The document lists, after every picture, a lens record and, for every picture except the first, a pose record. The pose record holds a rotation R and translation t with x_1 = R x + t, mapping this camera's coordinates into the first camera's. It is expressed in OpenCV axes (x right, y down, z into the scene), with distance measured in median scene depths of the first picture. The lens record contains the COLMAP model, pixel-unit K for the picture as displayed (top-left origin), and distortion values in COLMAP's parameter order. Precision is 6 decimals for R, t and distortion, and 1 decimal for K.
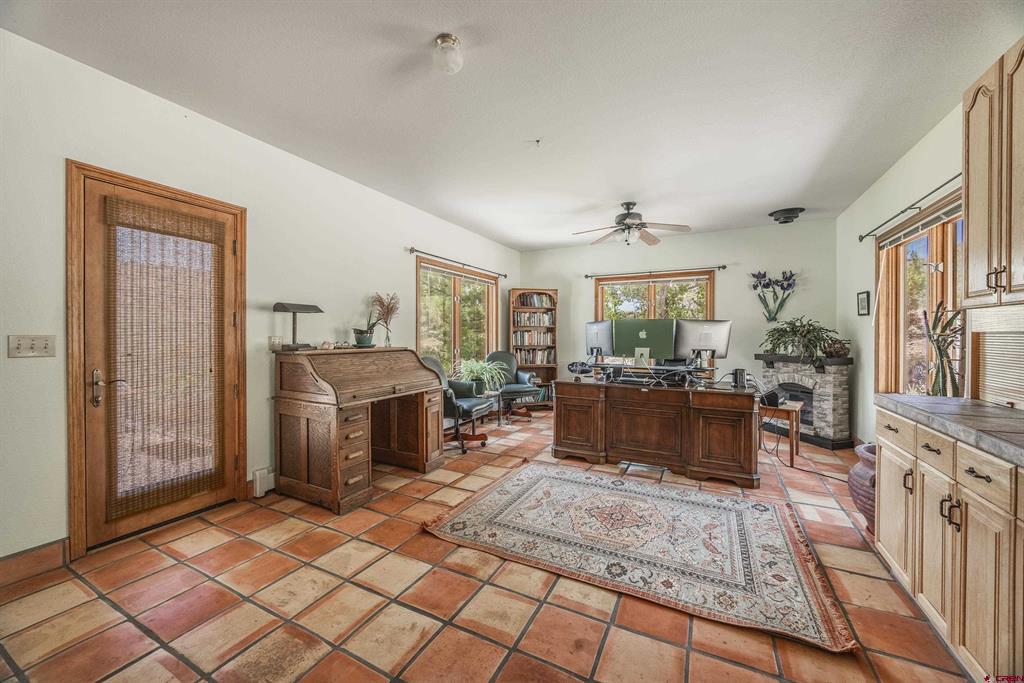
lens RADIAL K [[390.3, 0, 511.6], [0, 390.3, 337.8], [0, 0, 1]] dist [-0.003178, -0.000579]
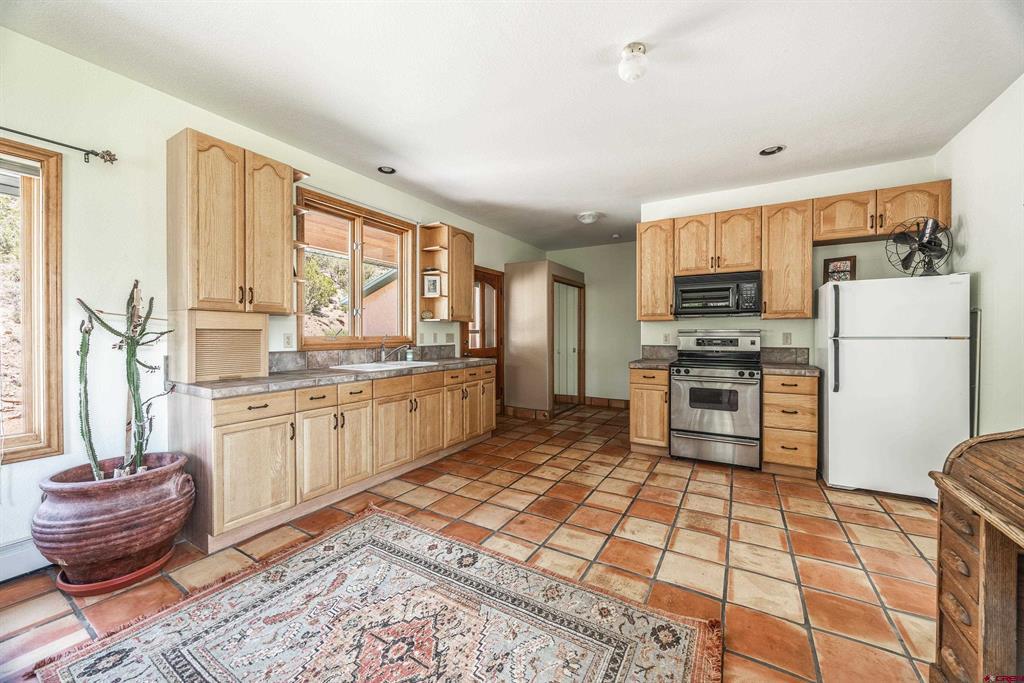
lens RADIAL K [[390.3, 0, 506.3], [0, 390.3, 340.2], [0, 0, 1]] dist [-0.003178, -0.000579]
pose [[-0.997262, -0.002282, 0.073920, 0.094185], [-0.000665, 0.999760, 0.021894, -0.008182], [-0.073952, 0.021785, -0.997024, 2.043335]]
